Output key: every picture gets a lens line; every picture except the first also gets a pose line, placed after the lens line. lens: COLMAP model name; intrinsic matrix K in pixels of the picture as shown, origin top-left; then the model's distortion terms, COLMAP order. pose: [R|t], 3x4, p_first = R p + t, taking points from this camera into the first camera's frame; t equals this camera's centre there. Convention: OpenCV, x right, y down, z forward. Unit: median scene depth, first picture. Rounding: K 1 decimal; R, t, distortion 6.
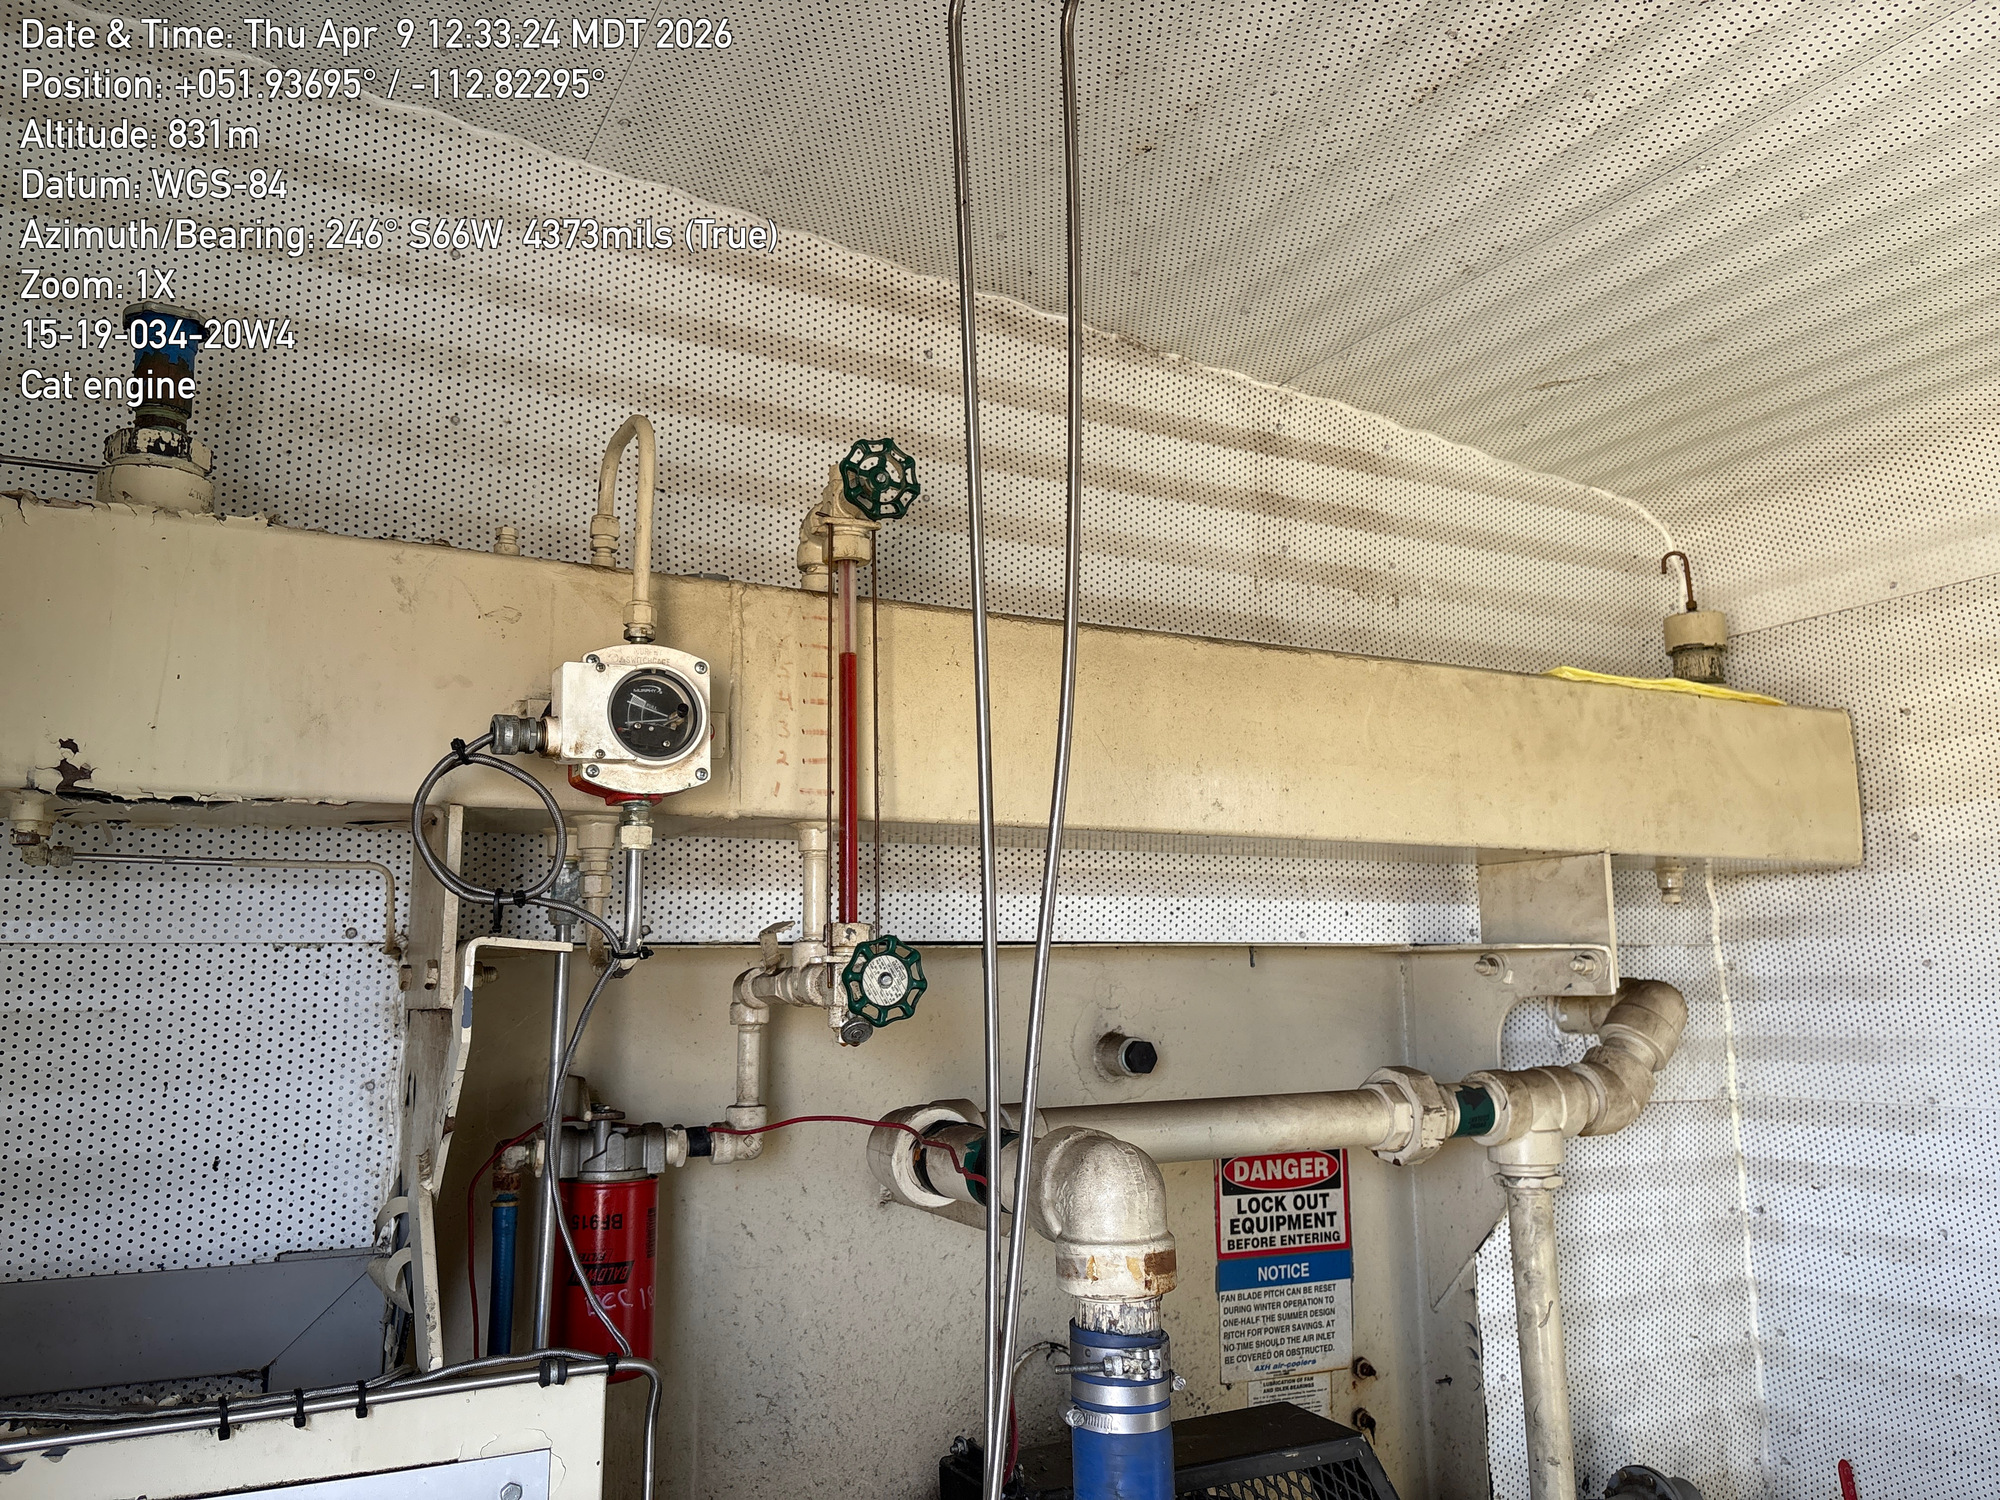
lens RADIAL K [[1489.7, 0, 1000.0], [0, 1489.7, 750.0], [0, 0, 1]] dist [0.042583, -0.030780]
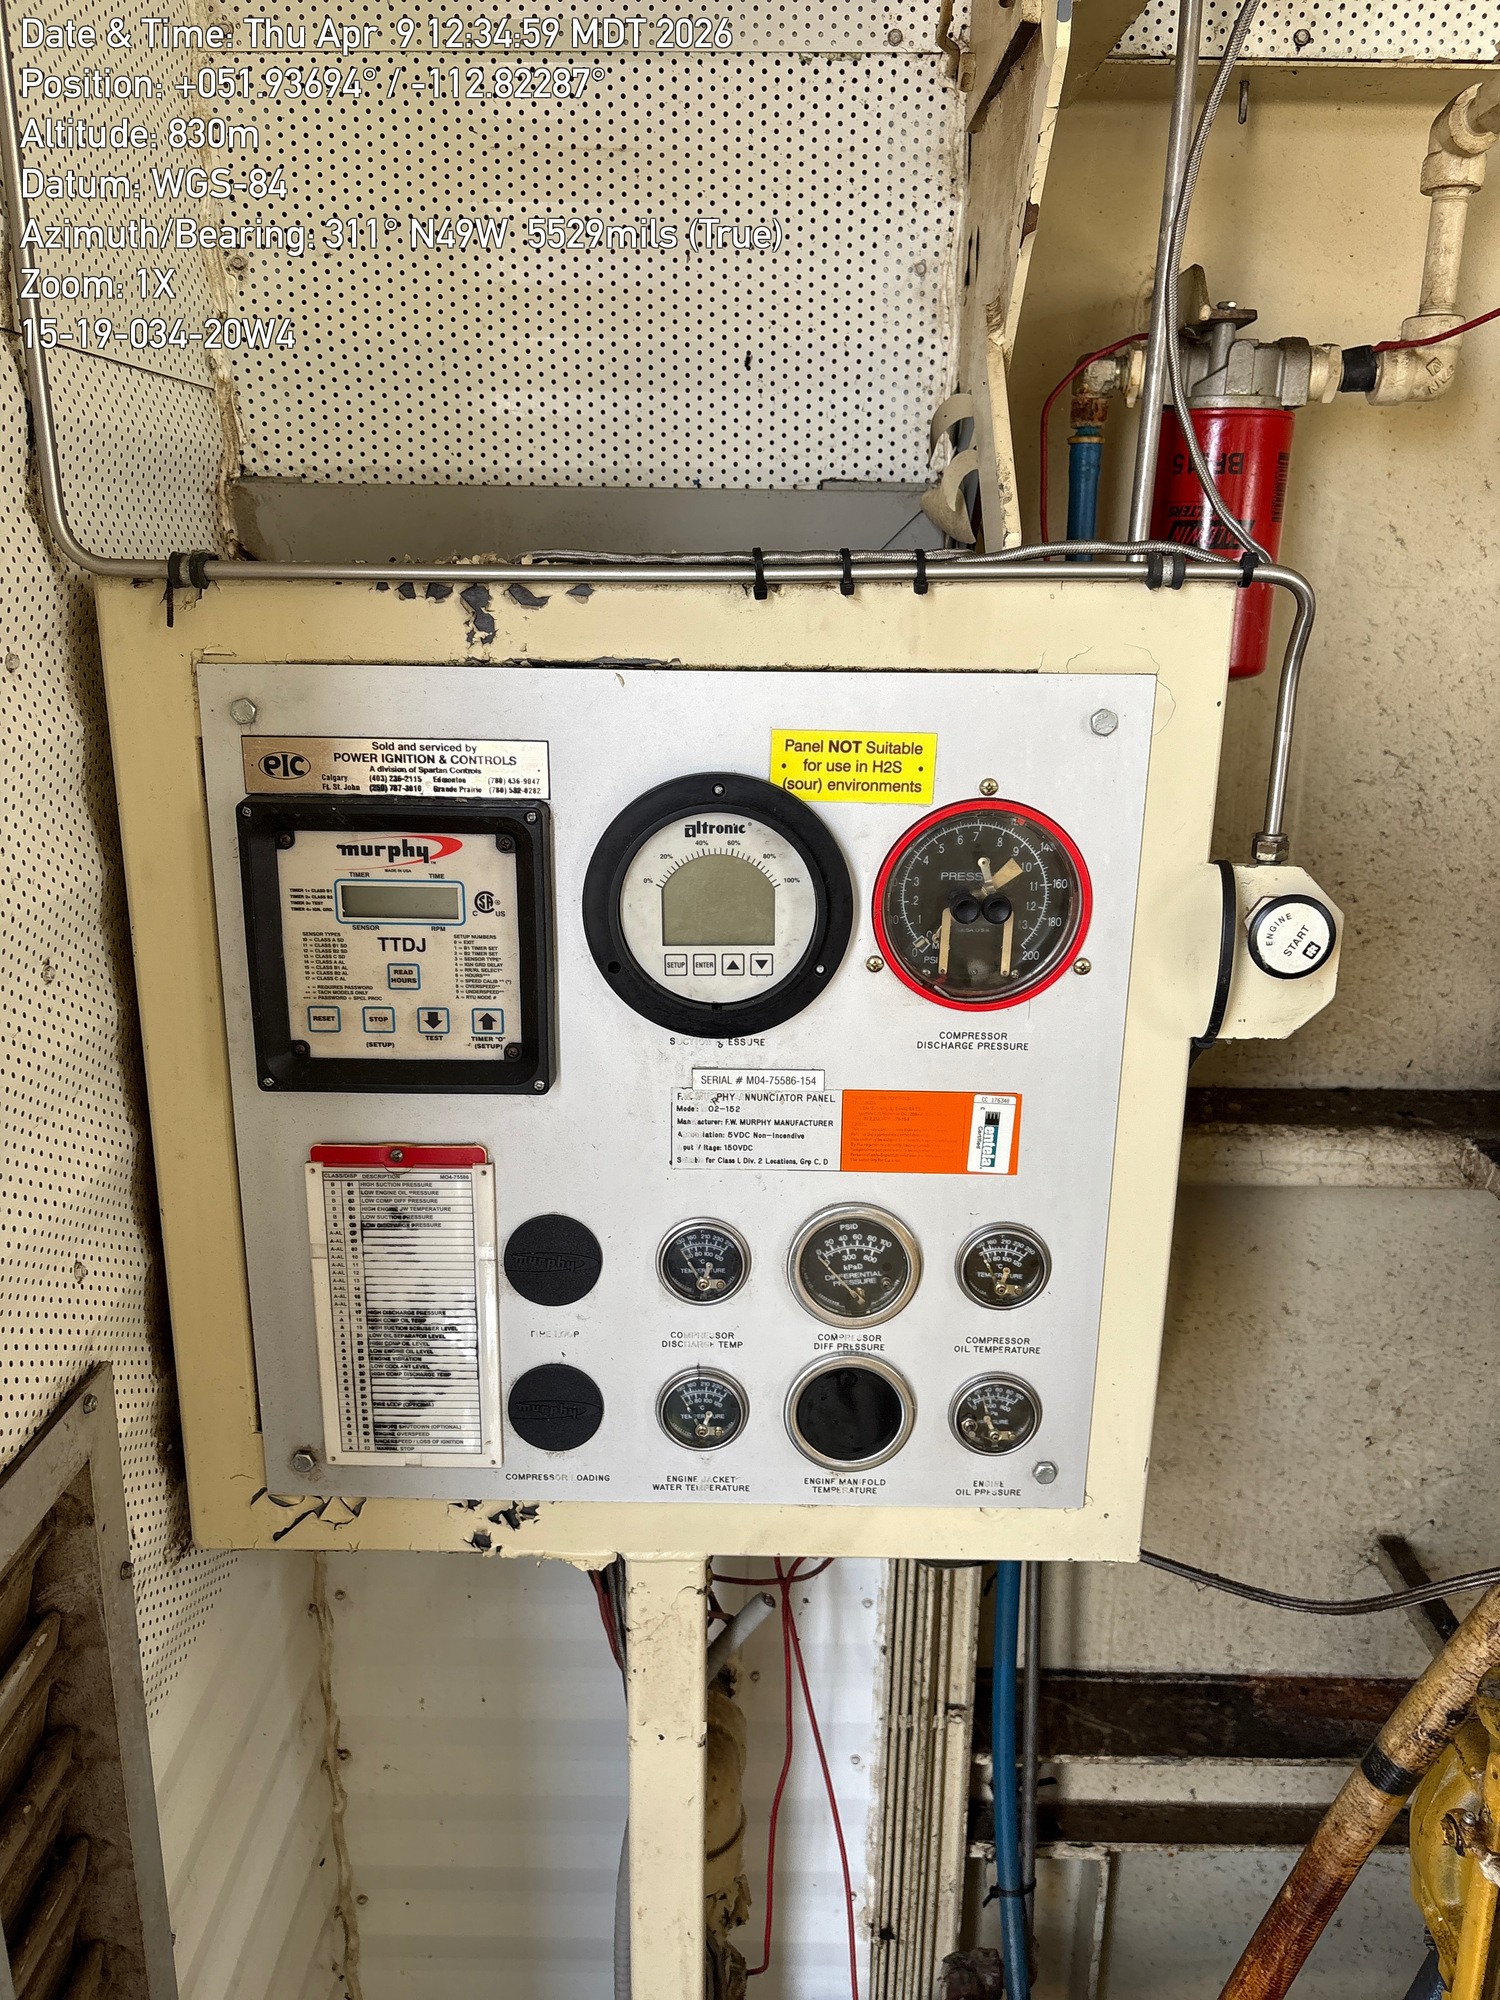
lens RADIAL K [[1489.7, 0, 750.0], [0, 1489.7, 1000.0], [0, 0, 1]] dist [0.042583, -0.030780]
pose [[0.880948, 0.155745, -0.446850, -0.091252], [0.055392, 0.903857, 0.424235, 0.214969], [0.469960, -0.398481, 0.787623, 0.197775]]
